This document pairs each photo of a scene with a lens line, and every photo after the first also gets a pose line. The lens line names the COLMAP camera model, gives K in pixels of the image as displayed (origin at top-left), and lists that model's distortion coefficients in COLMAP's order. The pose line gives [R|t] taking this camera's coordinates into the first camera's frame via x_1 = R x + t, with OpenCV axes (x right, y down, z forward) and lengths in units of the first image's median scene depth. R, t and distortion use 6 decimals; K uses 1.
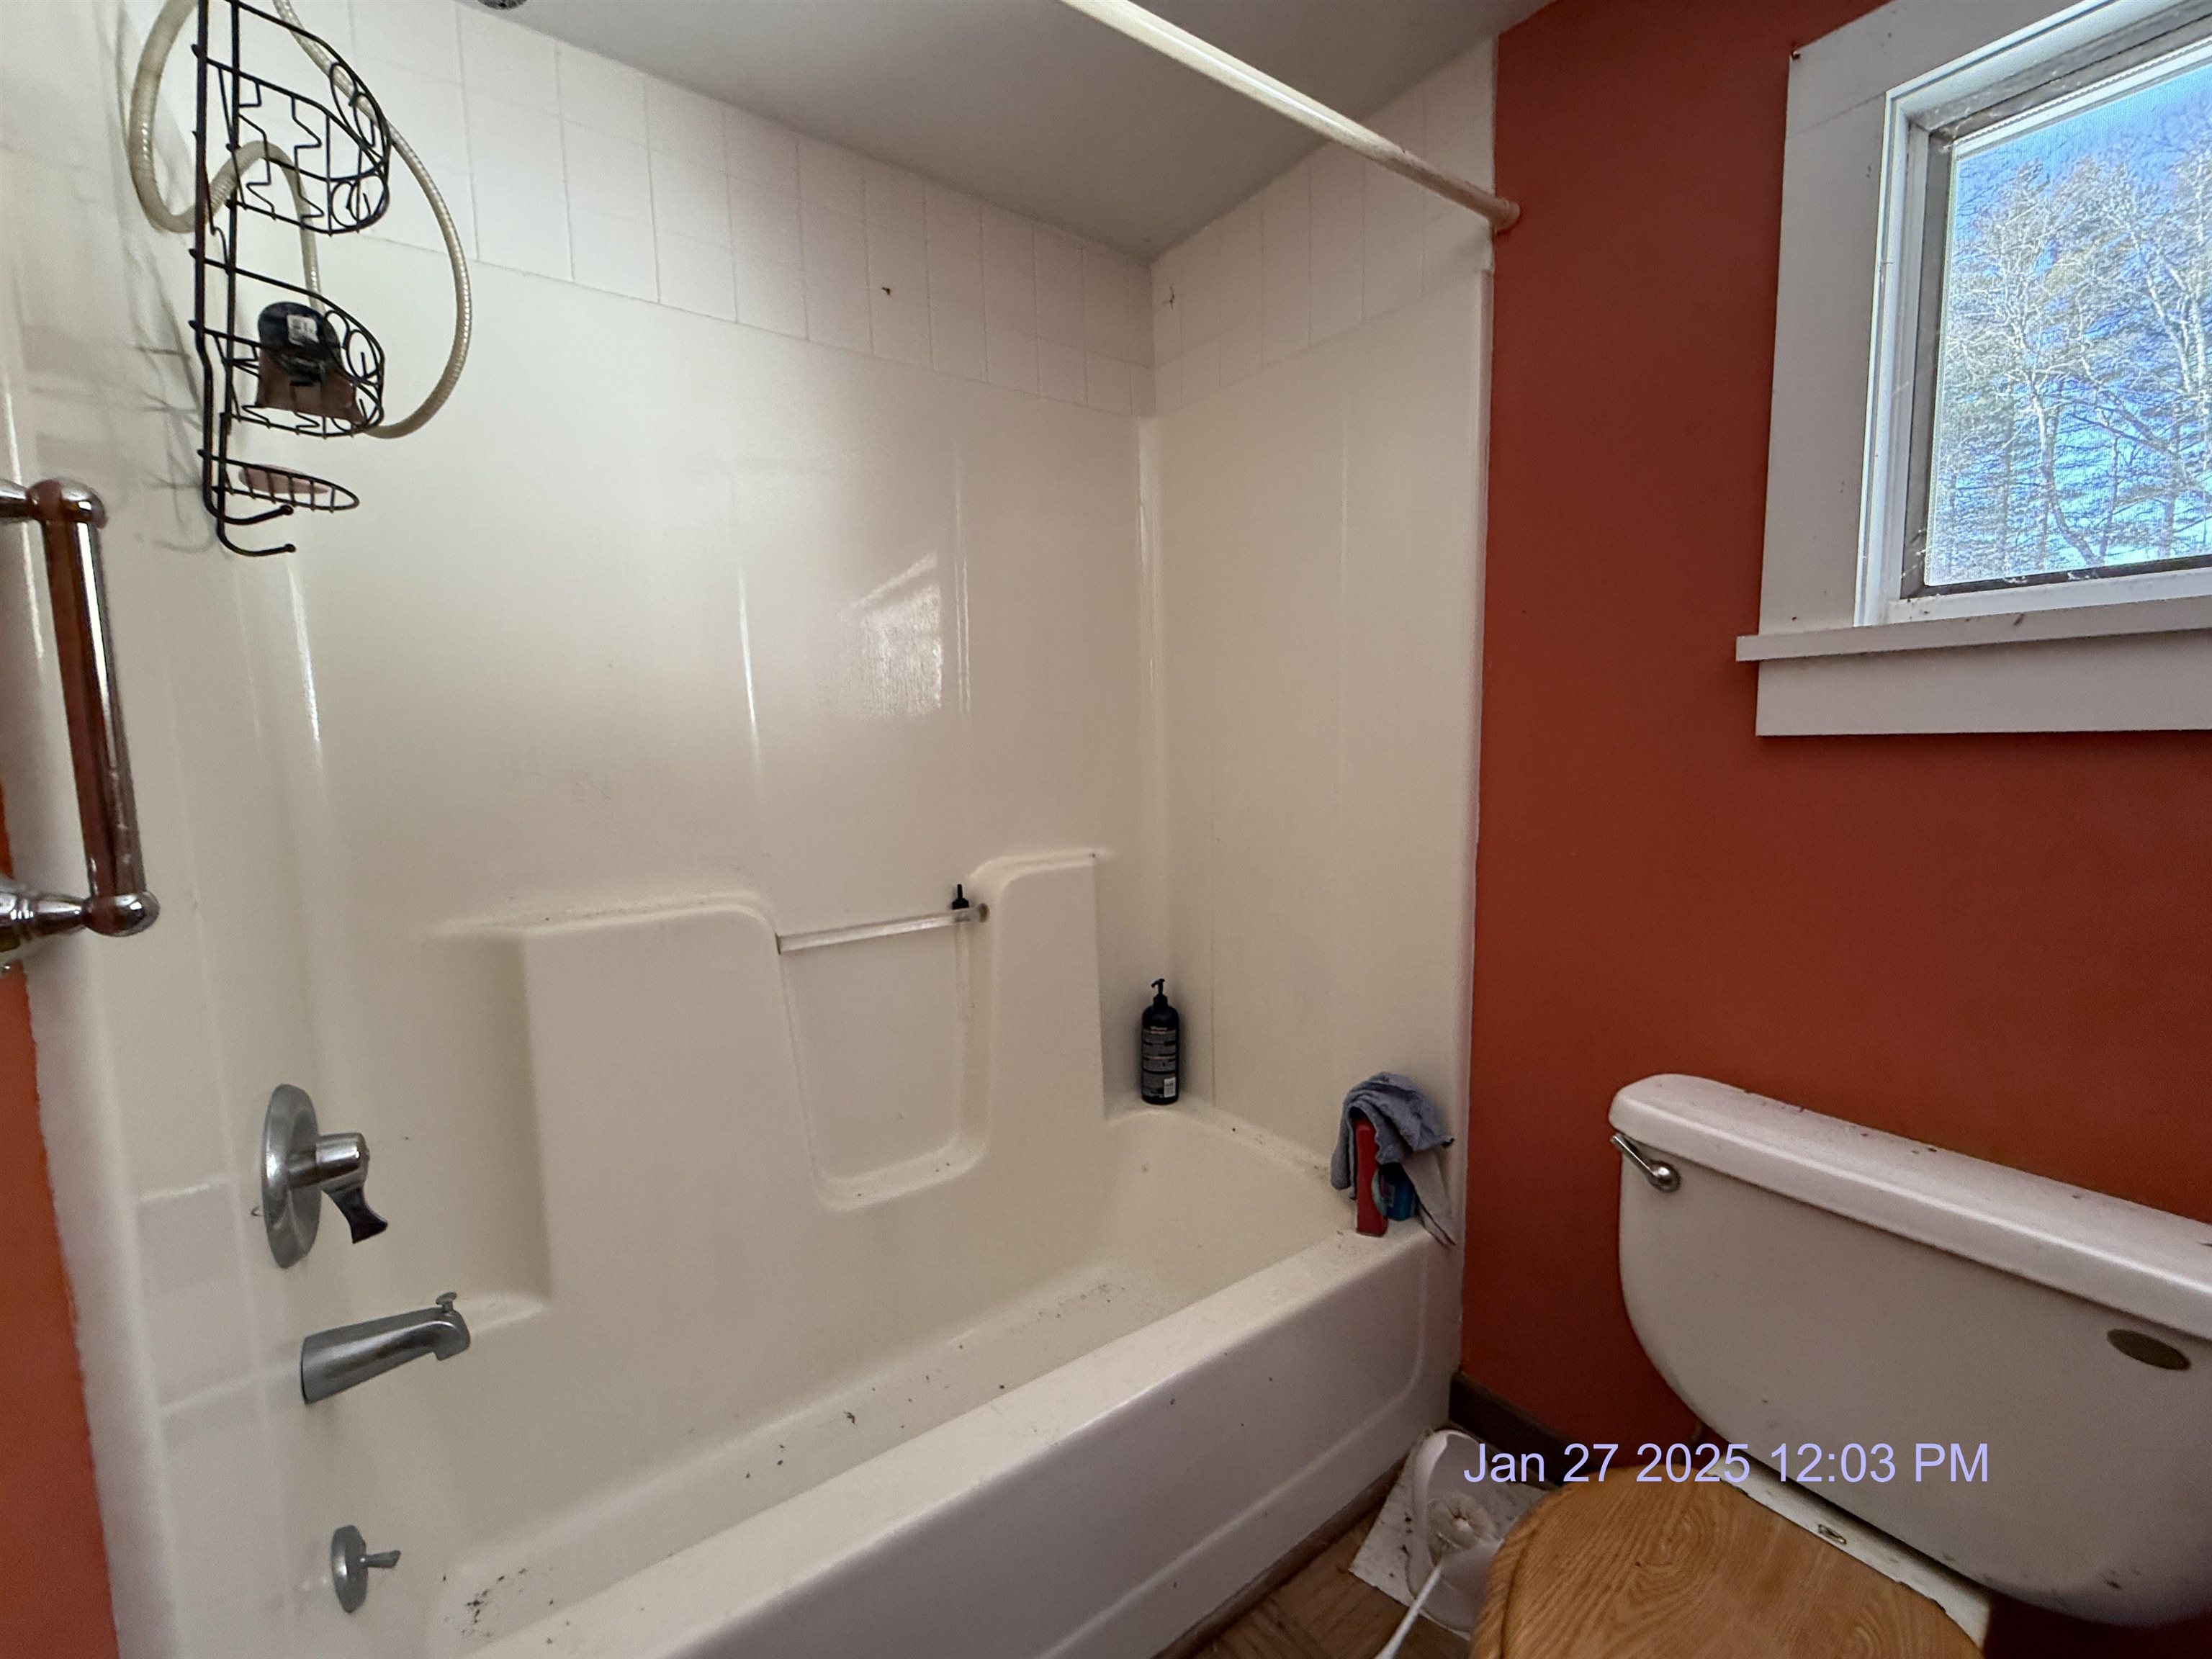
lens RADIAL K [[888.3, 0, 1113.2], [0, 888.3, 824.2], [0, 0, 1]] dist [-0.001393, -0.000292]
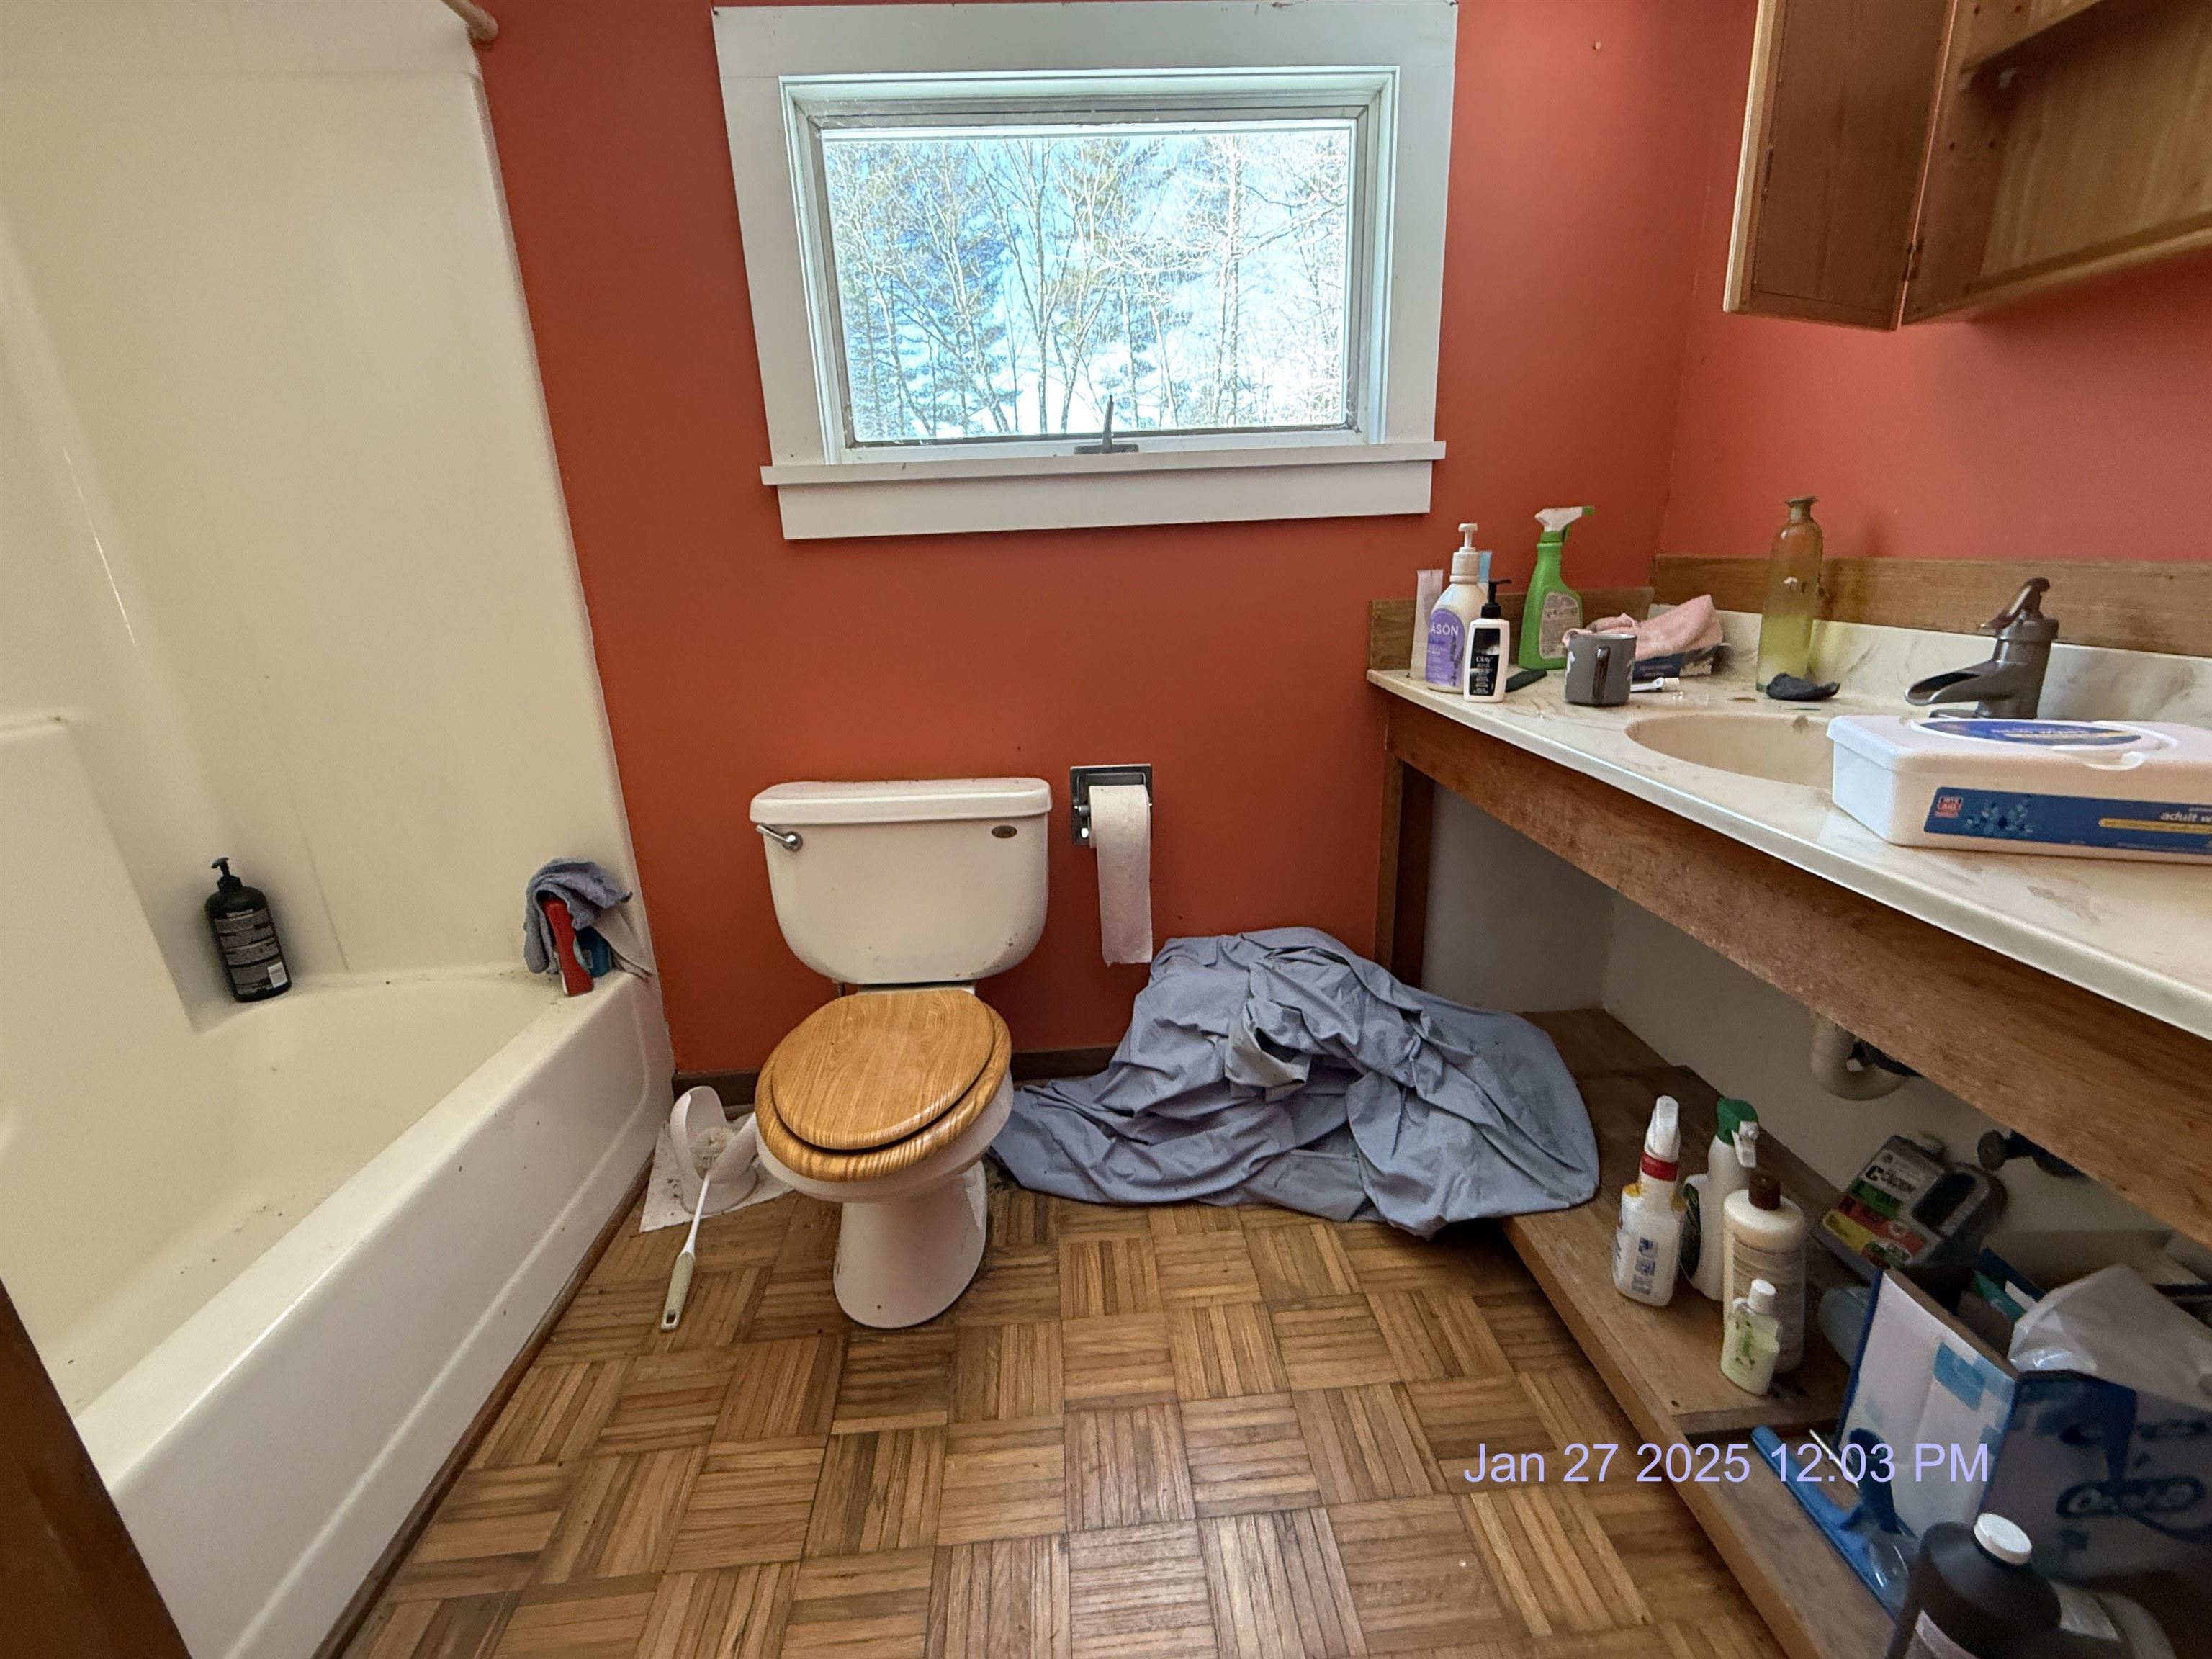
lens RADIAL K [[888.3, 0, 1113.2], [0, 888.3, 824.2], [0, 0, 1]] dist [-0.001393, -0.000292]
pose [[0.533567, -0.253087, 0.807003, -0.219417], [0.108309, 0.966768, 0.231581, 0.056667], [-0.838794, -0.036158, 0.543247, -0.202728]]
